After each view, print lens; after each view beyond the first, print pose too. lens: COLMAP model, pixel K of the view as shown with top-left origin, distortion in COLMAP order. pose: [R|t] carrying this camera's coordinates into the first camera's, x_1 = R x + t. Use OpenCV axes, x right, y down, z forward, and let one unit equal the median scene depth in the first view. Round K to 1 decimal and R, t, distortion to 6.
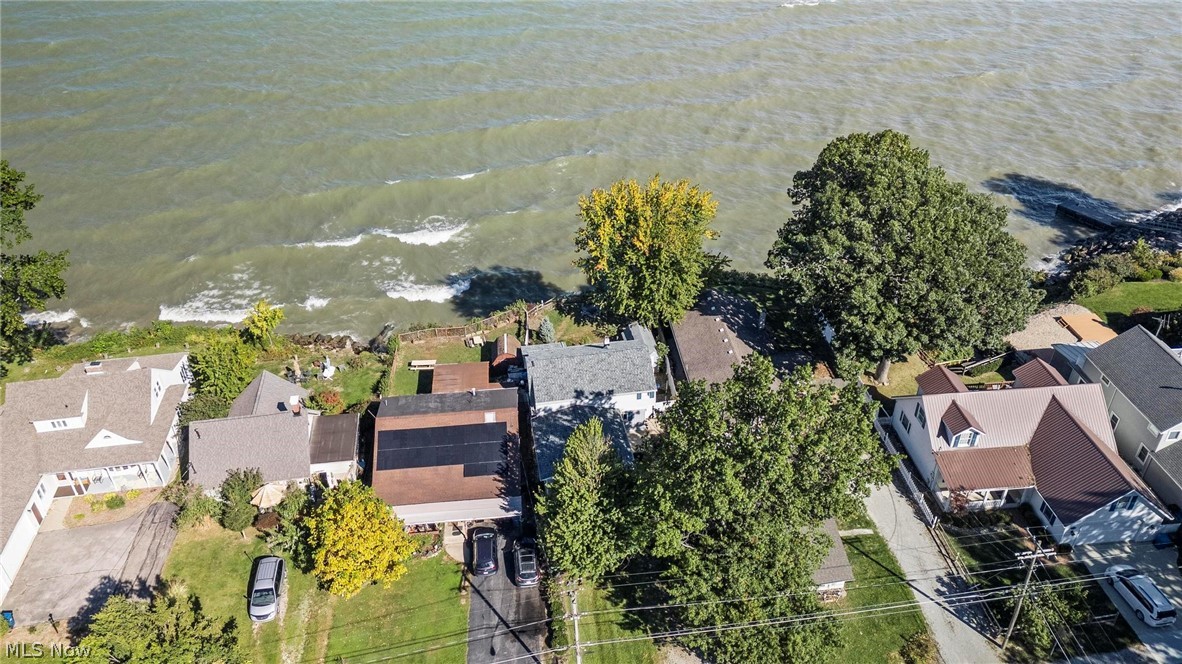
lens RADIAL K [[852.4, 0, 591.0], [0, 852.4, 332.0], [0, 0, 1]] dist [0.076599, -0.059476]
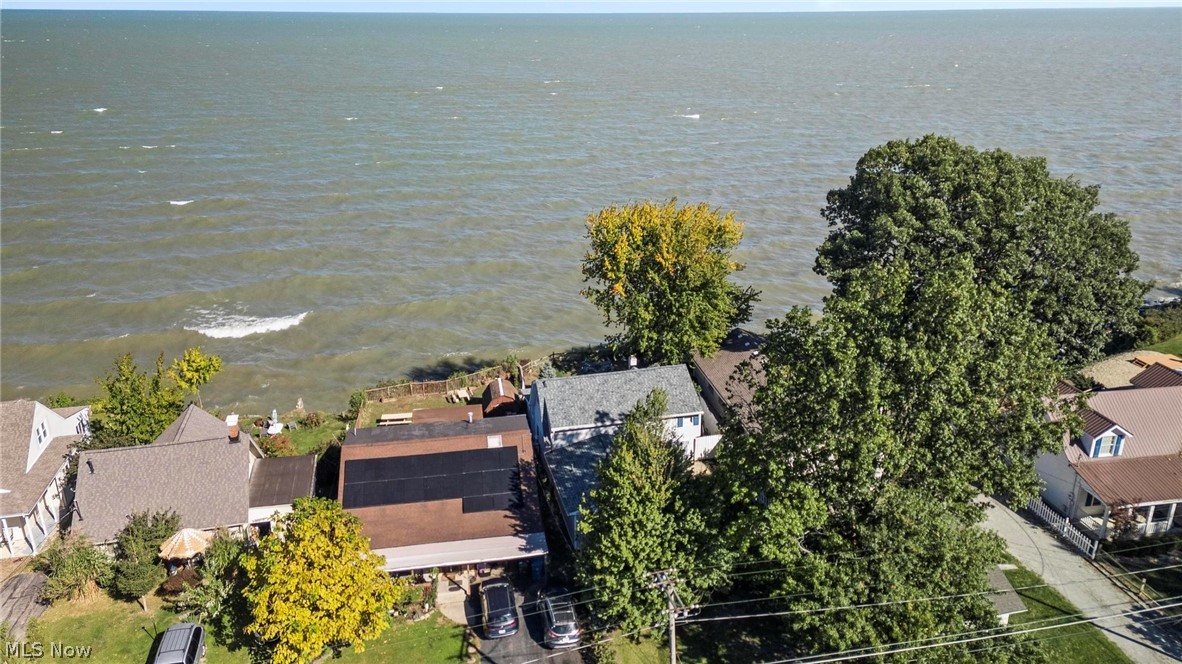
lens RADIAL K [[852.4, 0, 591.0], [0, 852.4, 332.0], [0, 0, 1]] dist [0.076599, -0.059476]
pose [[0.997030, -0.014911, 0.075561, -0.092534], [0.033227, 0.968358, -0.247345, 0.204267], [-0.069482, 0.249121, 0.965977, 0.243184]]
